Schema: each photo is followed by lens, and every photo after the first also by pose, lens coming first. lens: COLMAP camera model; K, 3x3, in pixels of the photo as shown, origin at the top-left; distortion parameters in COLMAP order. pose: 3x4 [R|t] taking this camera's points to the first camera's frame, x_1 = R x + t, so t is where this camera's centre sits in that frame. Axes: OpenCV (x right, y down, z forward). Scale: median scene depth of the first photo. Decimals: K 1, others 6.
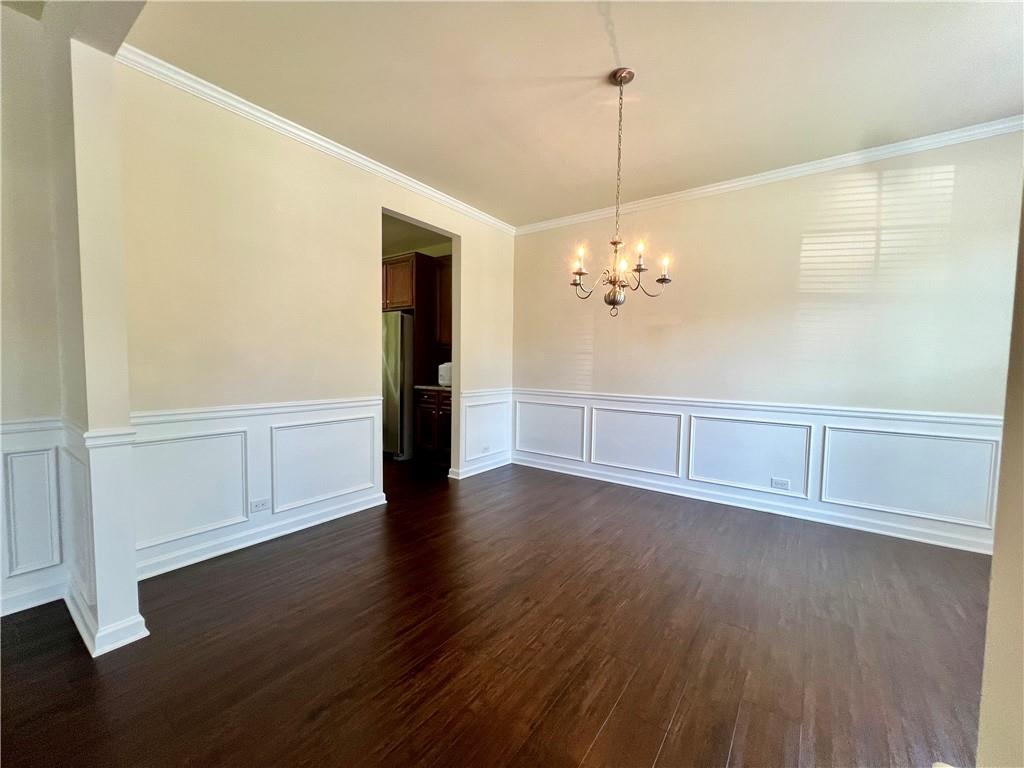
lens RADIAL K [[412.2, 0, 514.2], [0, 412.2, 385.4], [0, 0, 1]] dist [-0.000364, -0.000208]
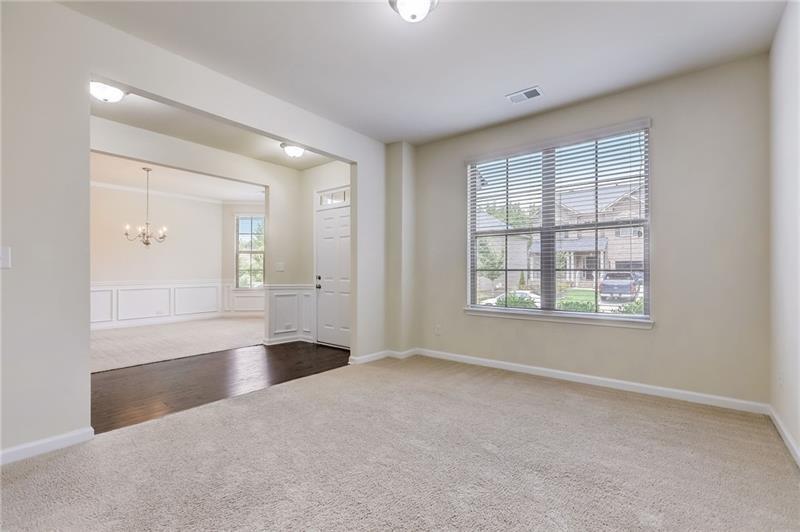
lens RADIAL K [[356.5, 0, 402.4], [0, 356.5, 268.1], [0, 0, 1]] dist [0.000685, 0.000870]
pose [[0.047133, -0.008815, 0.998850, -1.208611], [0.057622, 0.998320, 0.006091, 0.032500], [-0.997225, 0.057269, 0.047562, -0.499402]]
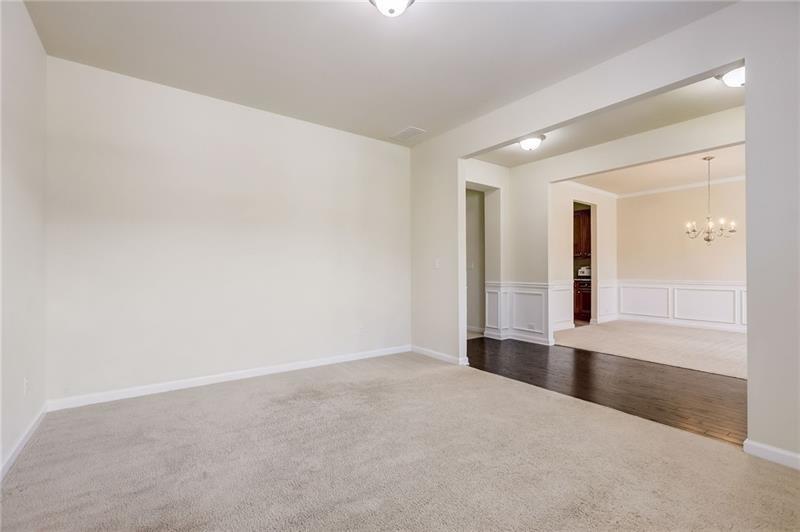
lens RADIAL K [[356.5, 0, 402.4], [0, 356.5, 268.1], [0, 0, 1]] dist [0.000685, 0.000870]
pose [[0.951476, -0.019113, -0.307128, -0.512231], [-0.000877, 0.997897, -0.064819, 0.071000], [0.307720, 0.061943, 0.949458, -0.974904]]
